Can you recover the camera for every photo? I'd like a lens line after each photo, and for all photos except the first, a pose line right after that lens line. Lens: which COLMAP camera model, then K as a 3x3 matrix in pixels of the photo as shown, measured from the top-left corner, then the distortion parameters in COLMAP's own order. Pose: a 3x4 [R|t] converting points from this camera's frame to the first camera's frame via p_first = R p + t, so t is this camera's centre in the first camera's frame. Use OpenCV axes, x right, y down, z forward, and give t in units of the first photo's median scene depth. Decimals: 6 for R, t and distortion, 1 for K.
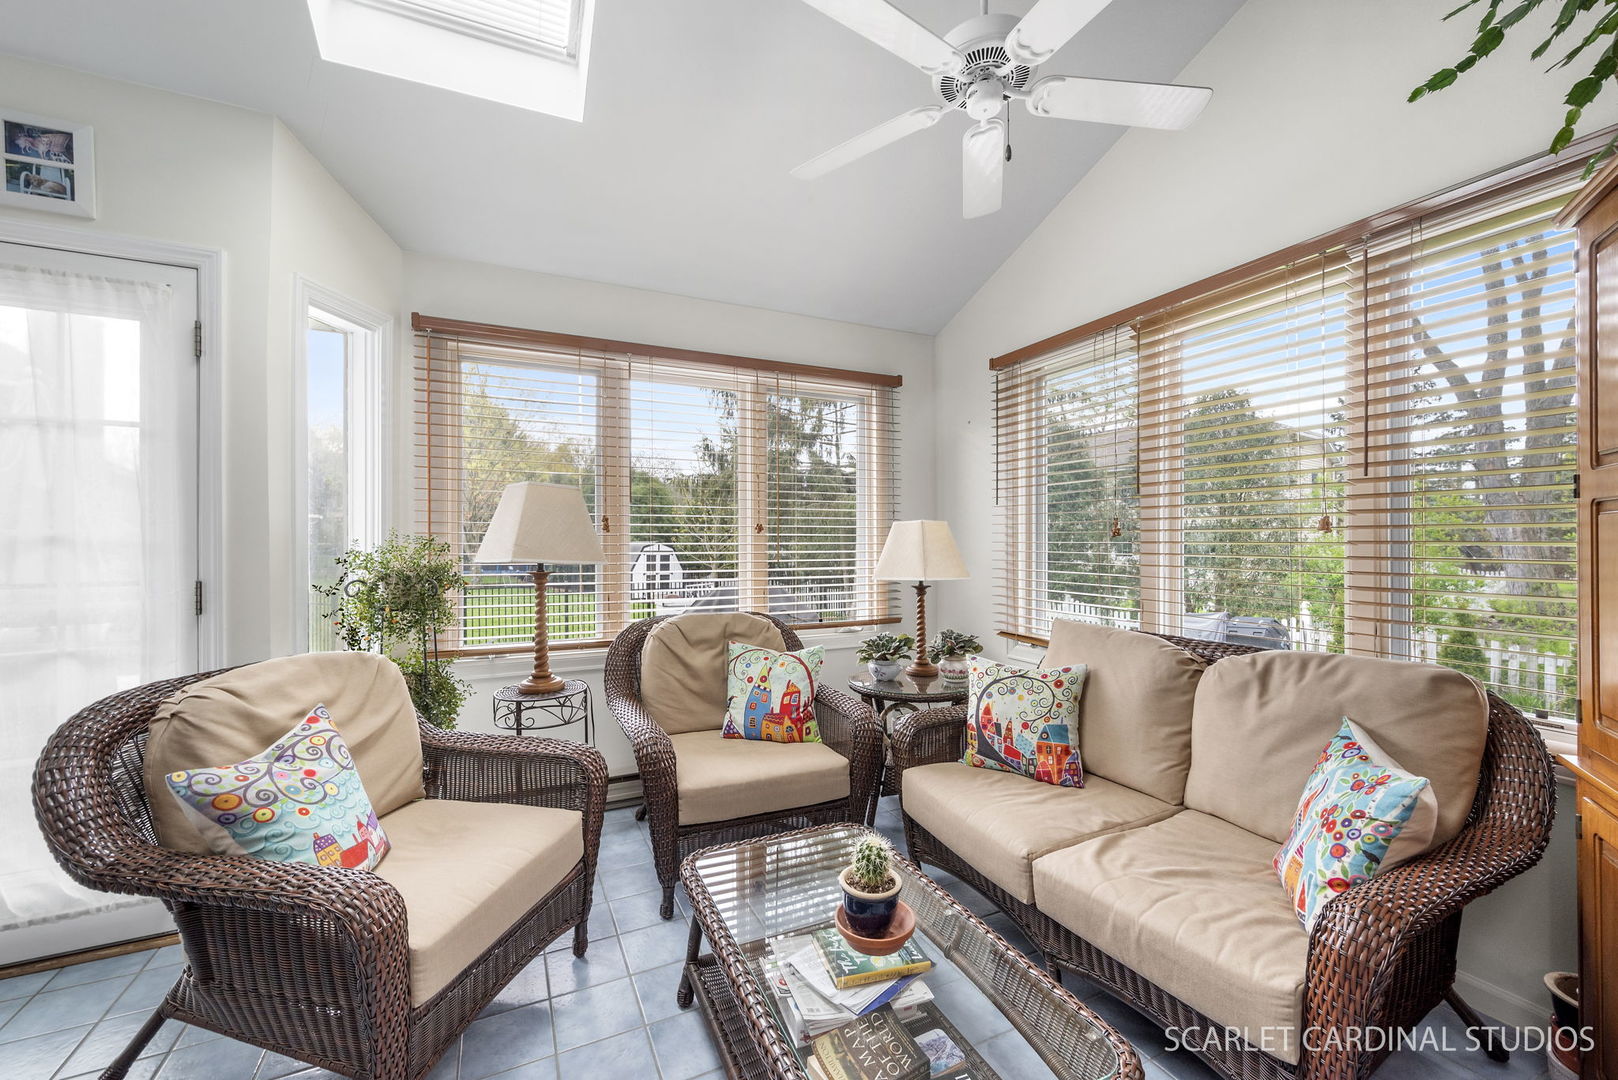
lens RADIAL K [[641.1, 0, 809.9], [0, 641.1, 541.4], [0, 0, 1]] dist [0.001309, -0.003679]
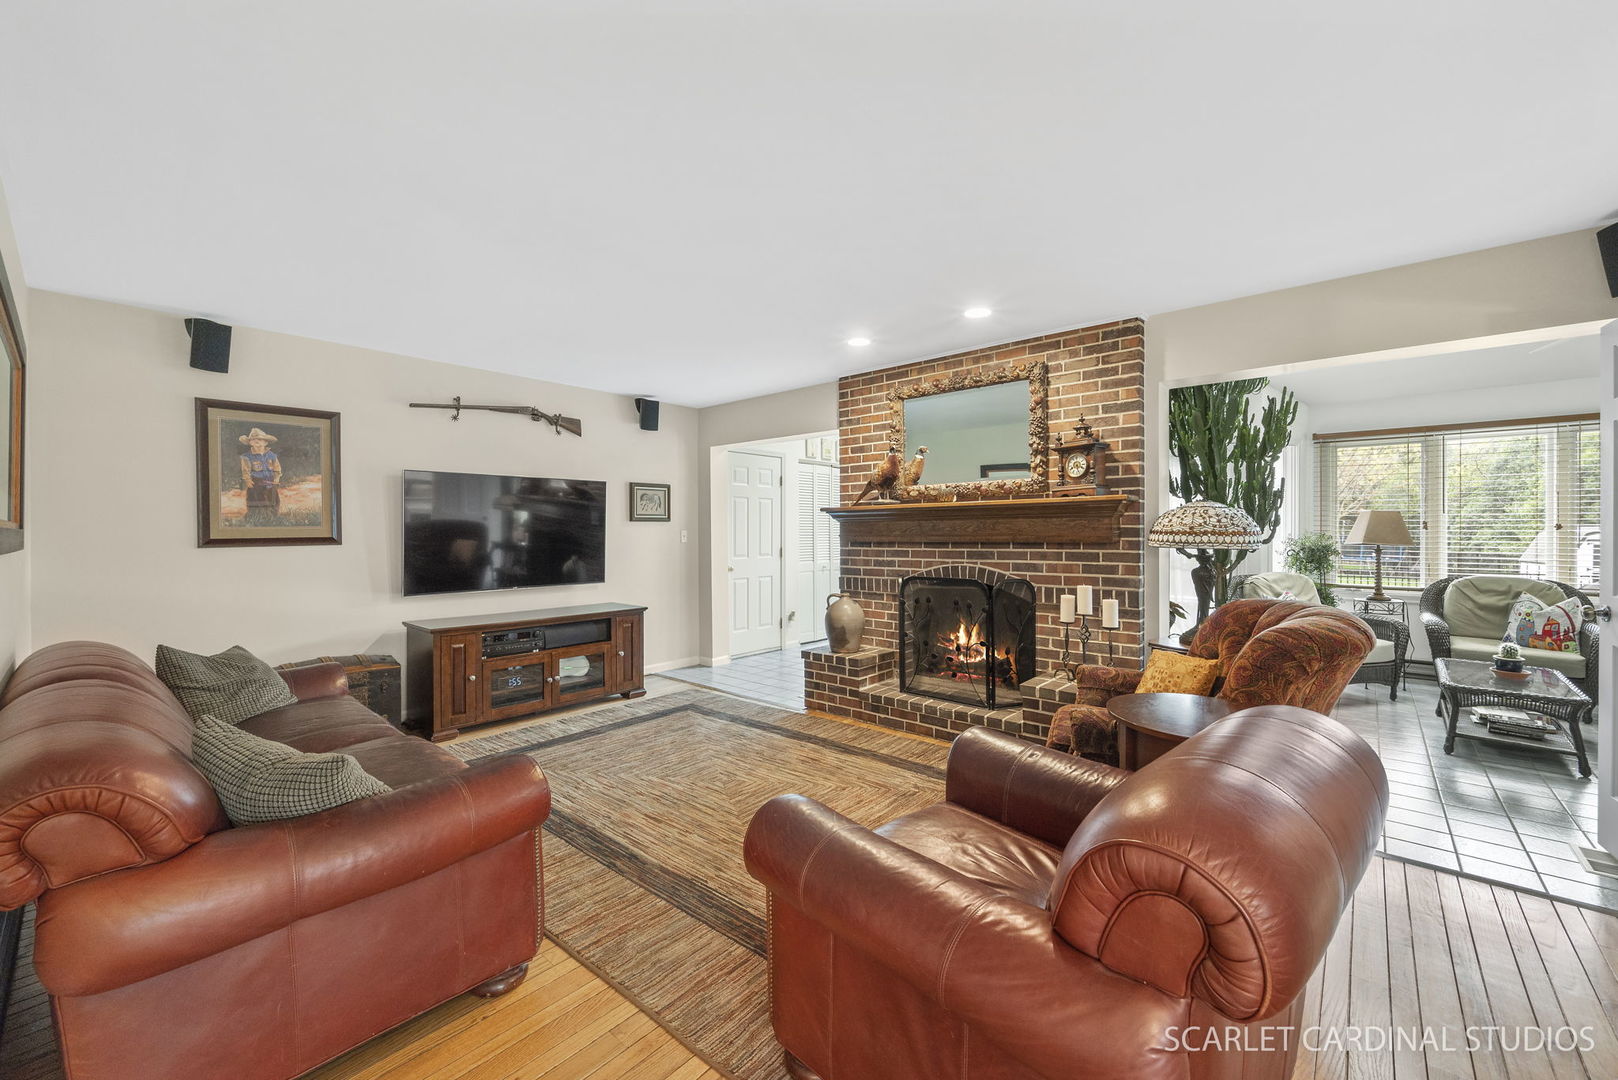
lens RADIAL K [[641.1, 0, 809.9], [0, 641.1, 541.4], [0, 0, 1]] dist [0.001309, -0.003679]
pose [[0.389149, 0.025953, -0.920809, 0.772033], [0.006252, 0.999506, 0.030814, -0.053778], [0.921153, -0.017748, 0.388795, -1.520484]]
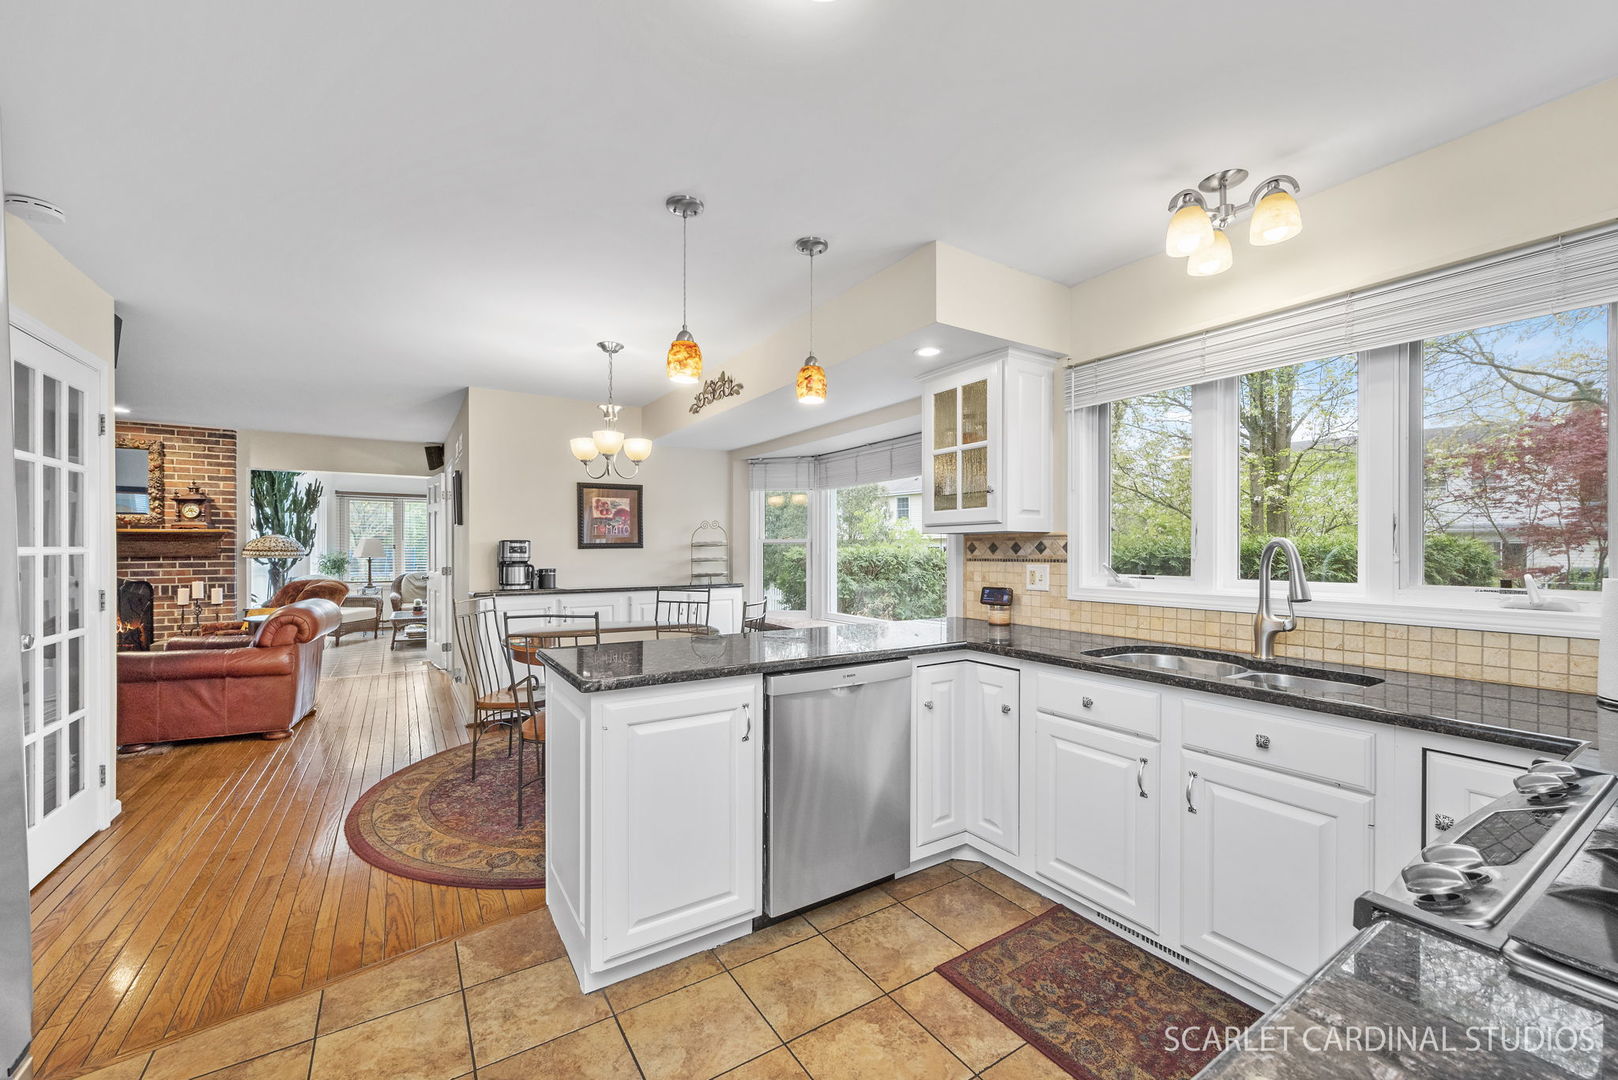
lens RADIAL K [[641.1, 0, 809.9], [0, 641.1, 541.4], [0, 0, 1]] dist [0.001309, -0.003679]
pose [[0.992977, 0.011416, 0.117758, 1.649011], [-0.011094, 0.999933, -0.003391, -0.075912], [-0.117789, 0.002060, 0.993037, -2.977043]]
